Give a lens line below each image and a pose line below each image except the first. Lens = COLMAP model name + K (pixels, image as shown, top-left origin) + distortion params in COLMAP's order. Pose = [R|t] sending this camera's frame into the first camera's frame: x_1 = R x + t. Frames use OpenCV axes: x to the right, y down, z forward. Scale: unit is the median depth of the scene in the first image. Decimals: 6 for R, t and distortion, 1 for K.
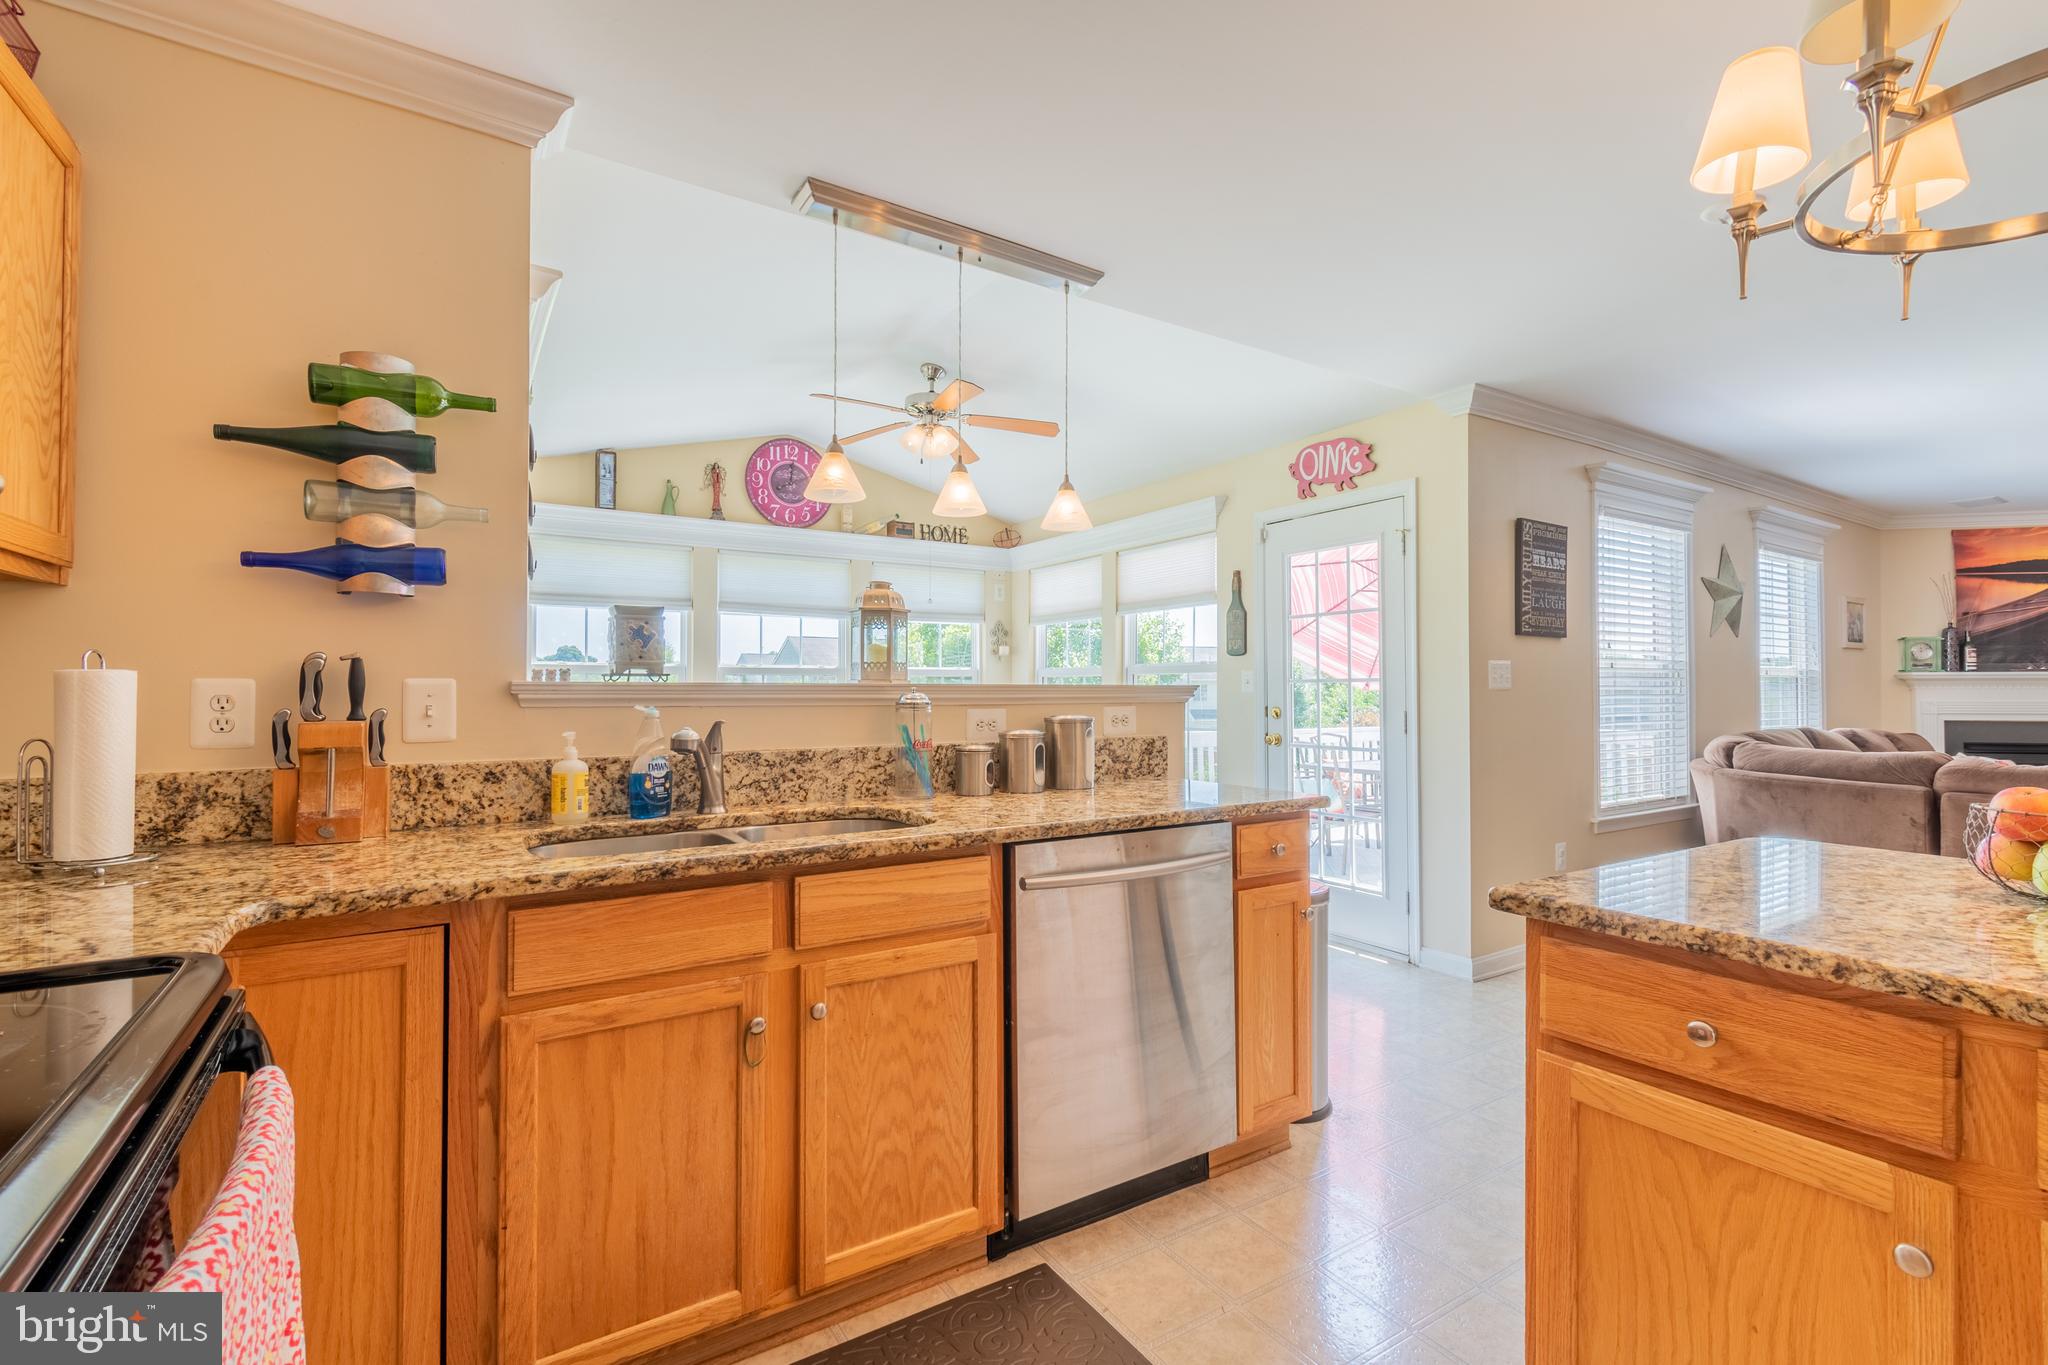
lens RADIAL K [[942.3, 0, 1015.0], [0, 942.3, 683.7], [0, 0, 1]] dist [0.005664, -0.004698]
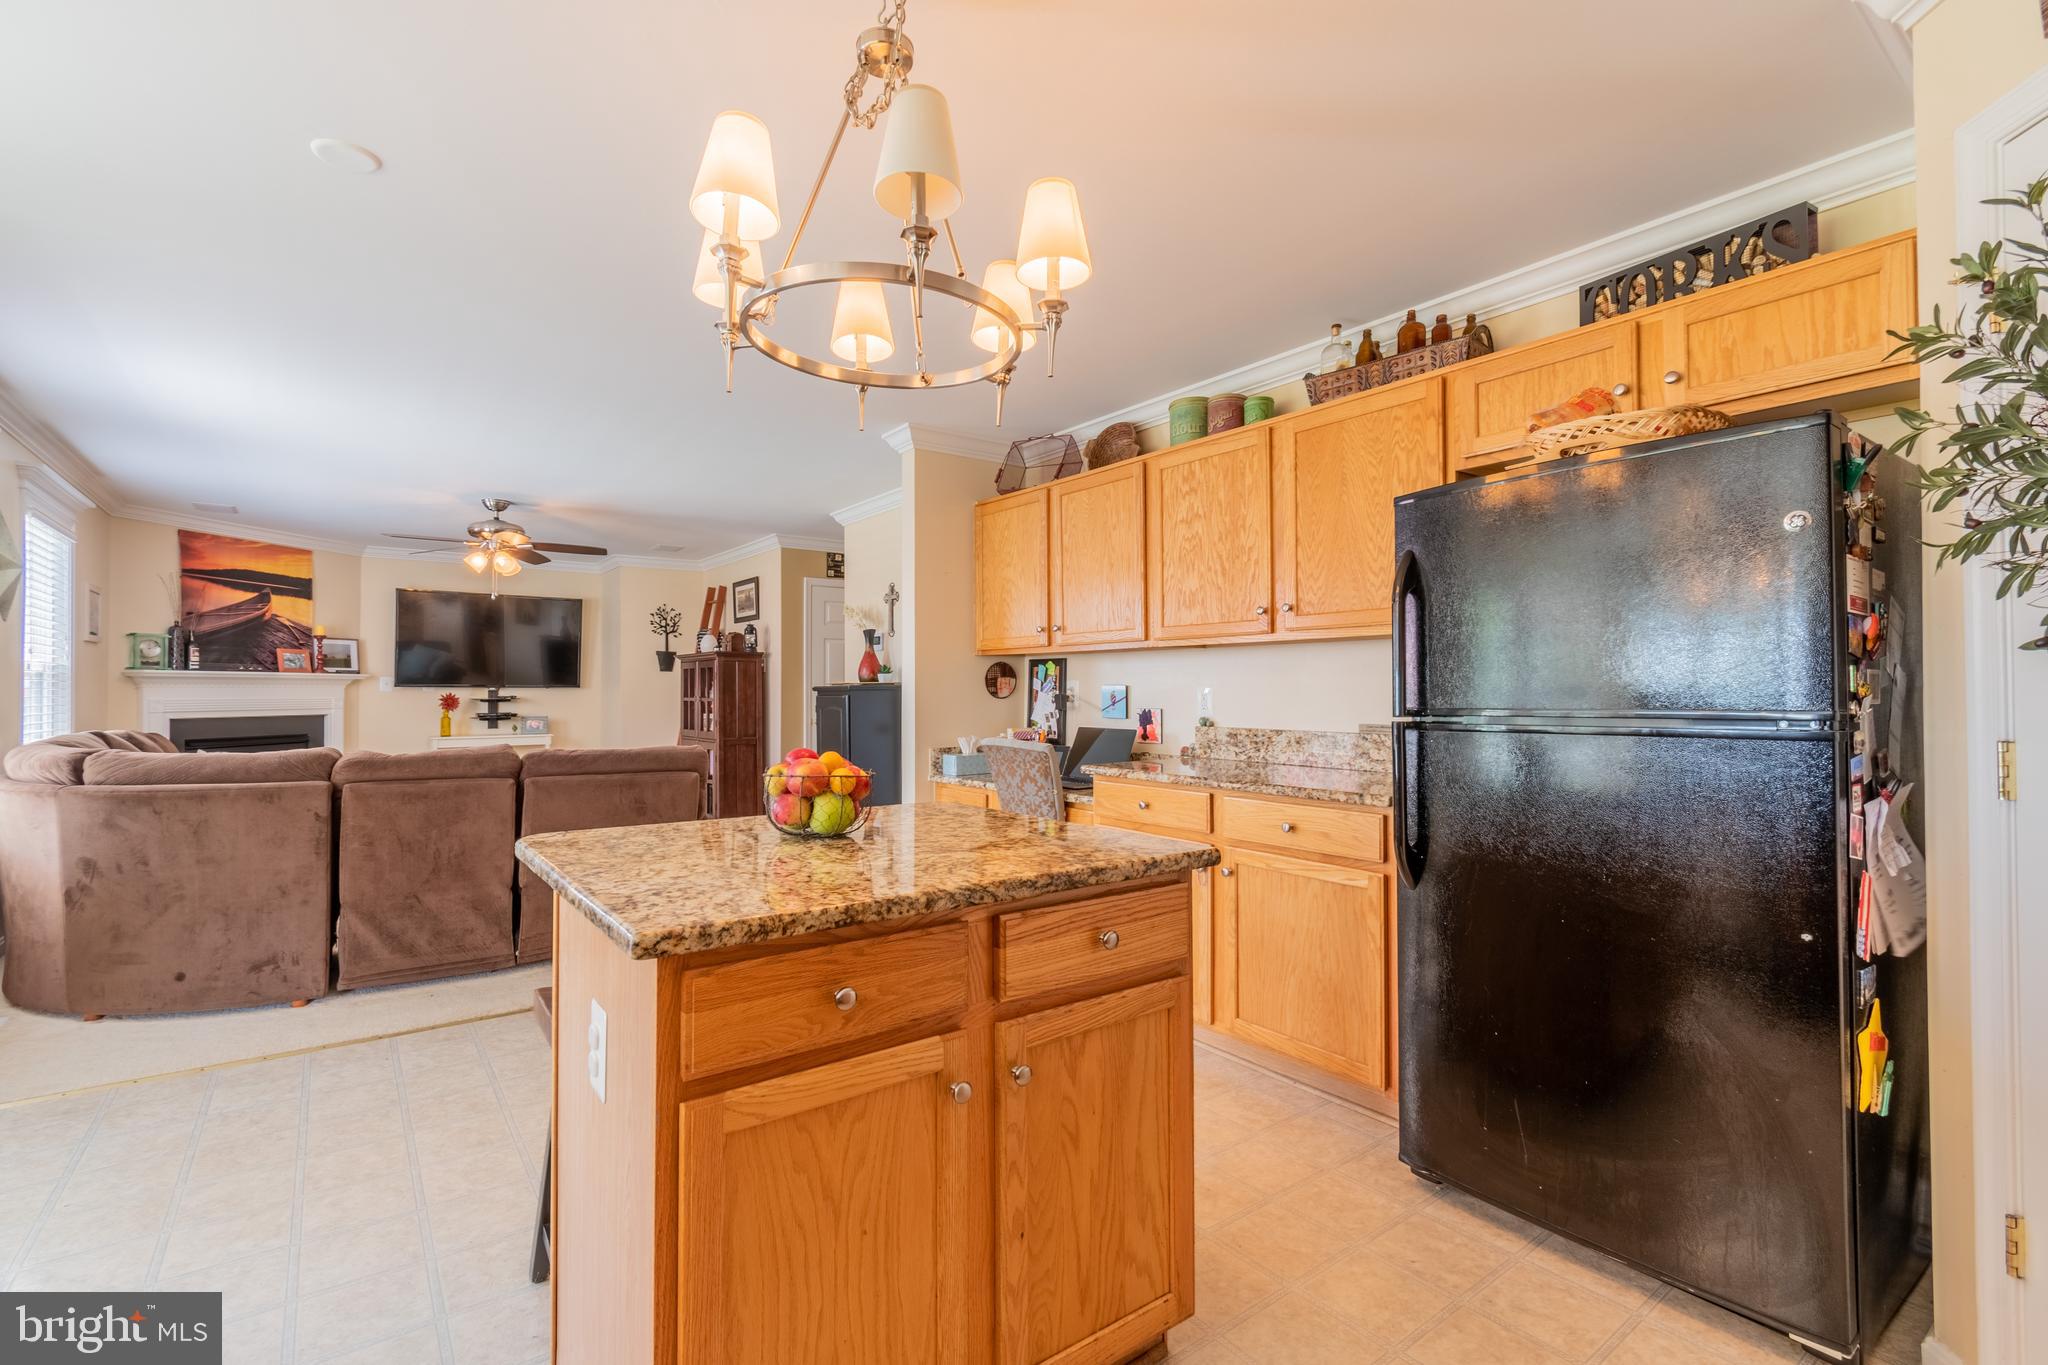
lens RADIAL K [[942.3, 0, 1008.1], [0, 942.3, 679.1], [0, 0, 1]] dist [0.005664, -0.004698]
pose [[-0.103465, 0.010802, 0.994574, -0.127109], [-0.008389, 0.999896, -0.011733, 0.001616], [-0.994598, -0.009558, -0.103363, 0.292545]]
